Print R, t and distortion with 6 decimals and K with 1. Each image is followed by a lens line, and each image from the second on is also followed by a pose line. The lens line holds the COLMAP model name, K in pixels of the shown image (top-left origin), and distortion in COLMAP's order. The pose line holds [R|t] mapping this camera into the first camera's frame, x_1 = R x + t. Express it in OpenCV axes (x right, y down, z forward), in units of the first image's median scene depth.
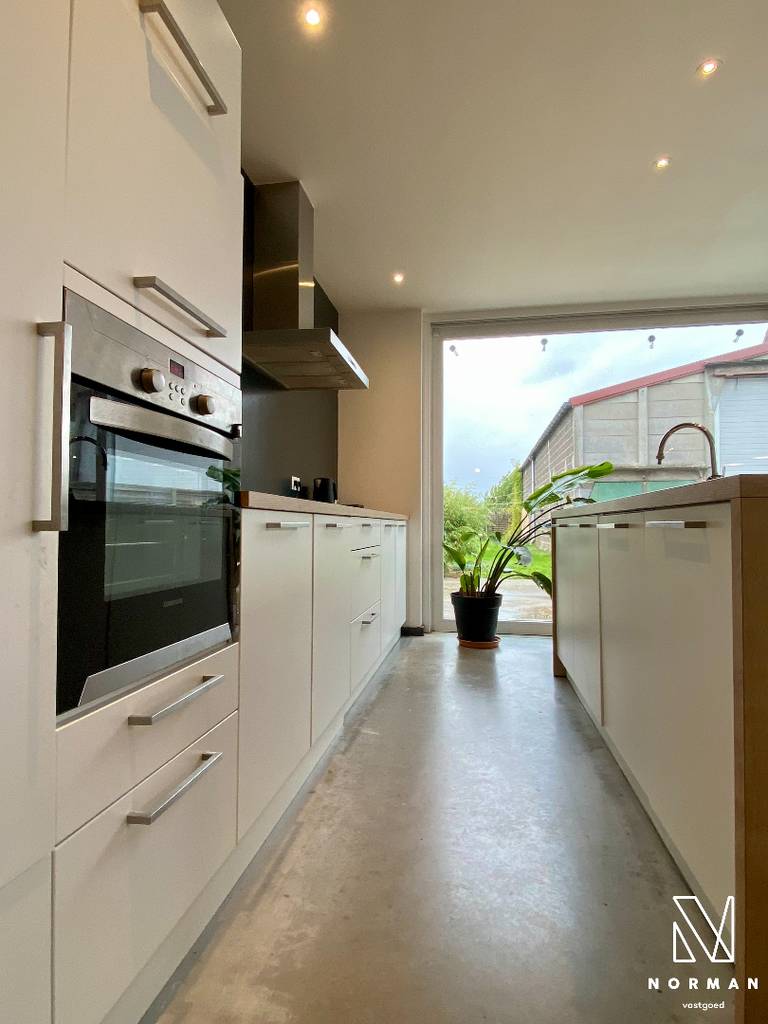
lens RADIAL K [[567.4, 0, 388.2], [0, 567.4, 512.0], [0, 0, 1]] dist [0.070389, -0.072599]
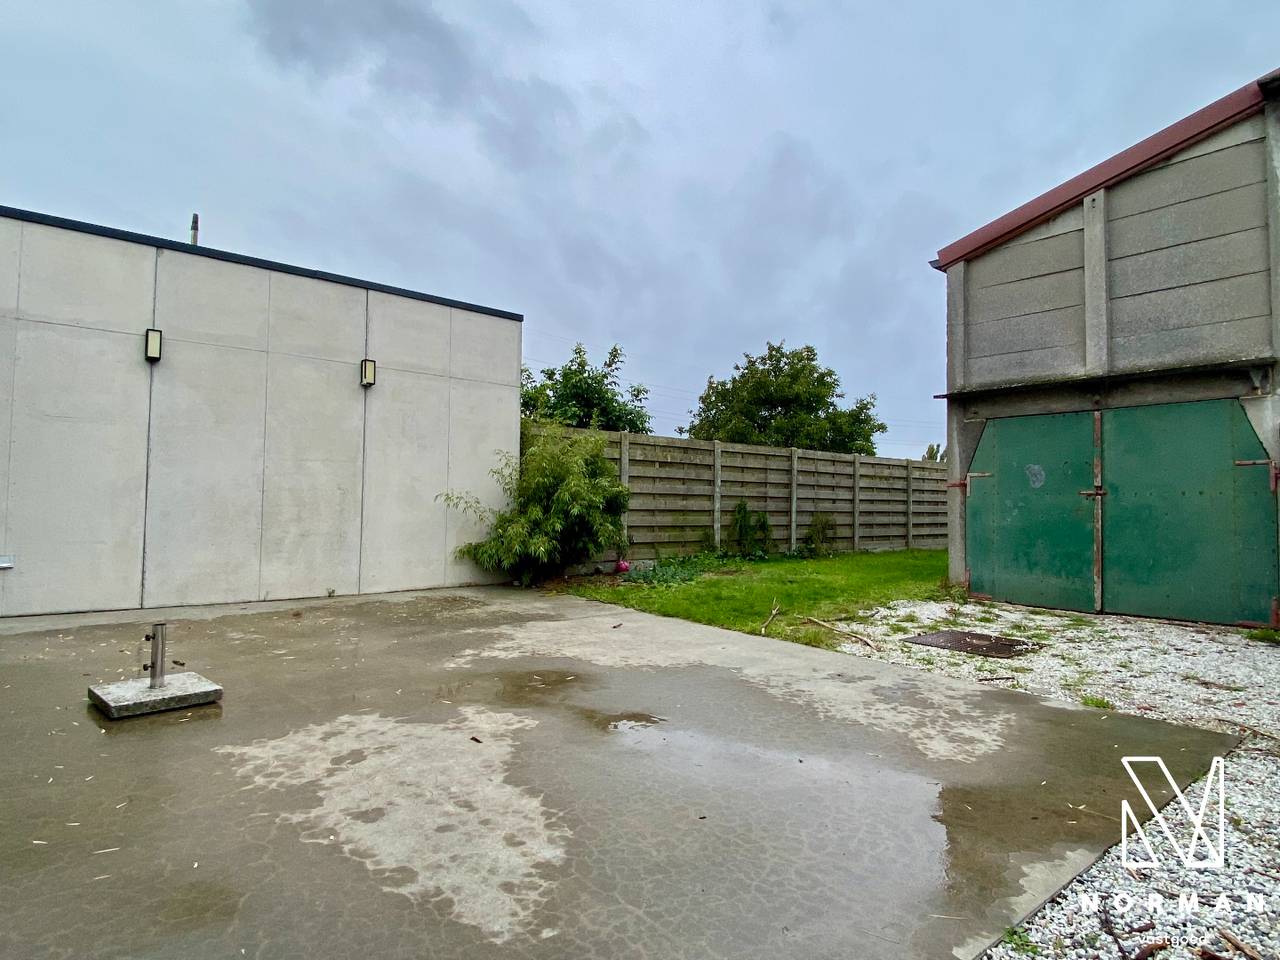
lens RADIAL K [[715.4, 0, 640.2], [0, 715.4, 474.5], [0, 0, 1]] dist [0.018724, -0.020922]
pose [[0.751812, -0.017047, -0.659157, 1.777885], [0.001189, 0.999699, -0.024498, 0.023445], [0.659377, 0.017634, 0.751606, 1.243216]]
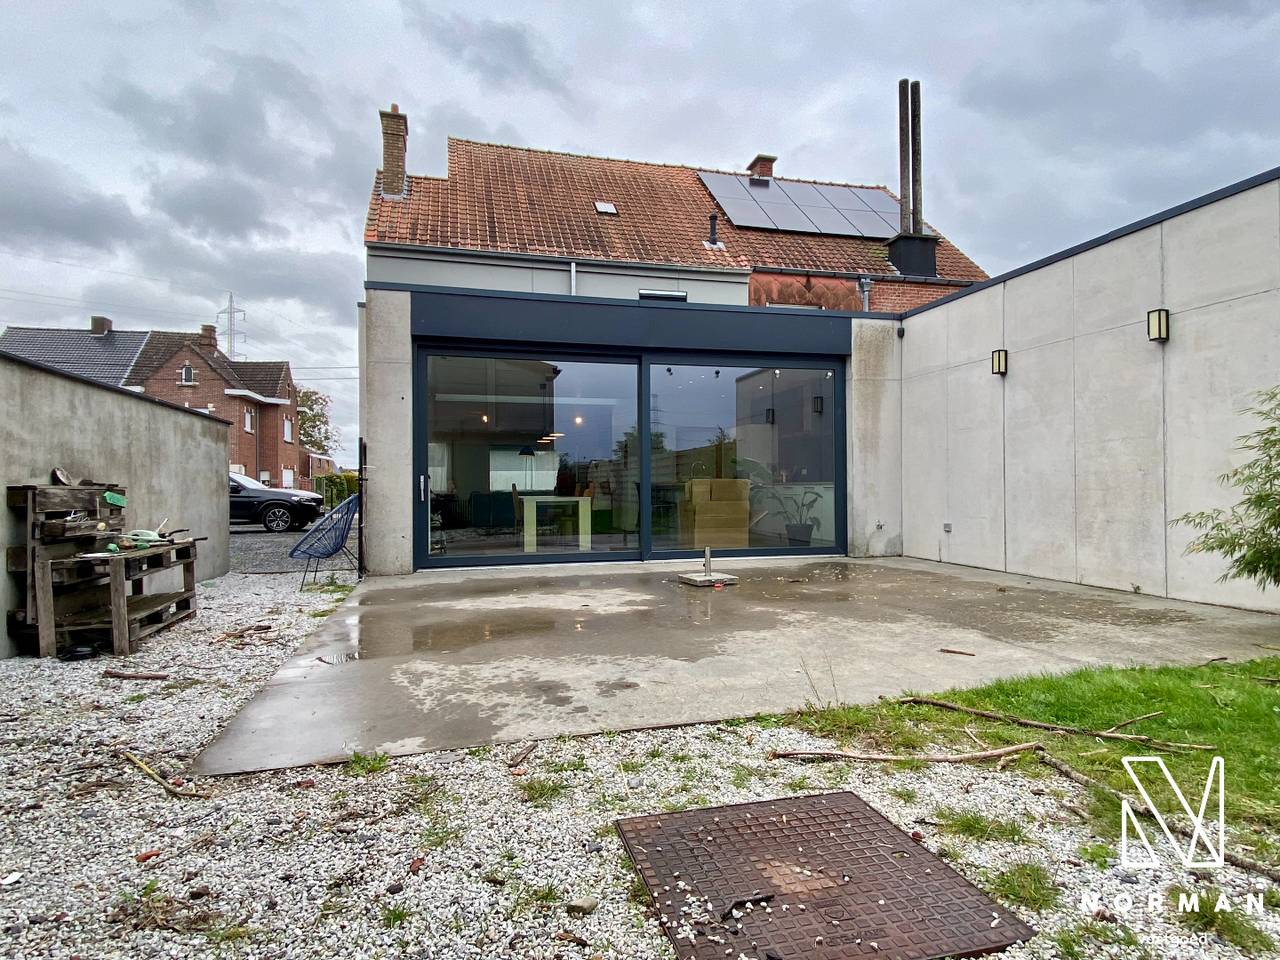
lens RADIAL K [[709.2, 0, 640.0], [0, 709.2, 480.0], [0, 0, 1]] dist [0.070389, -0.072599]
pose [[-0.916572, 0.001699, -0.399867, 1.634764], [0.015306, 0.999407, -0.030840, 0.067394], [0.399577, -0.034388, -0.916054, 3.074863]]
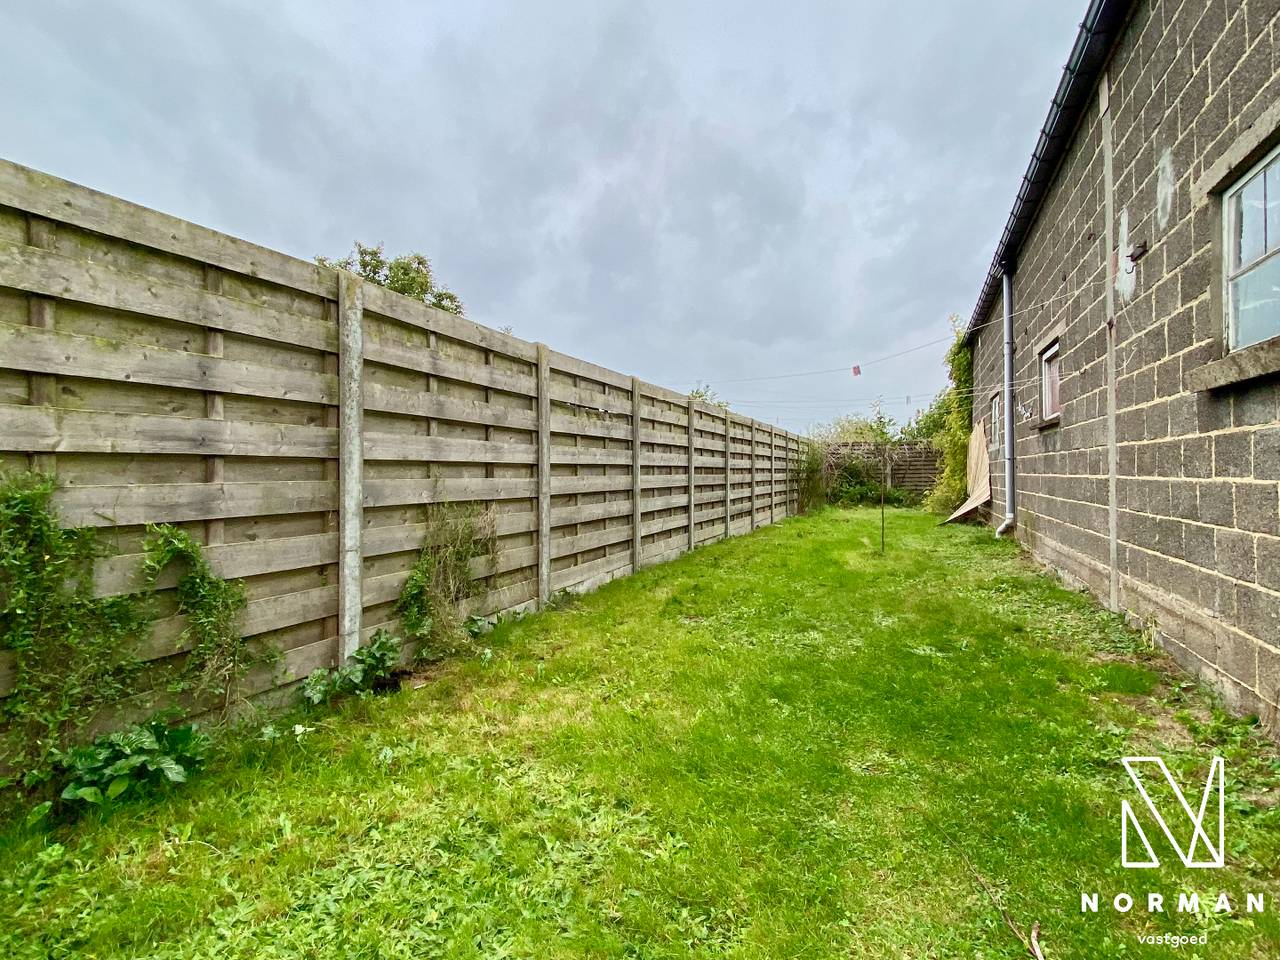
lens RADIAL K [[709.2, 0, 640.0], [0, 709.2, 480.0], [0, 0, 1]] dist [0.070389, -0.072599]
pose [[0.980583, -0.006134, -0.196007, 0.747166], [0.012601, 0.999416, 0.031762, 0.049300], [0.195697, -0.033615, 0.980088, 3.220908]]
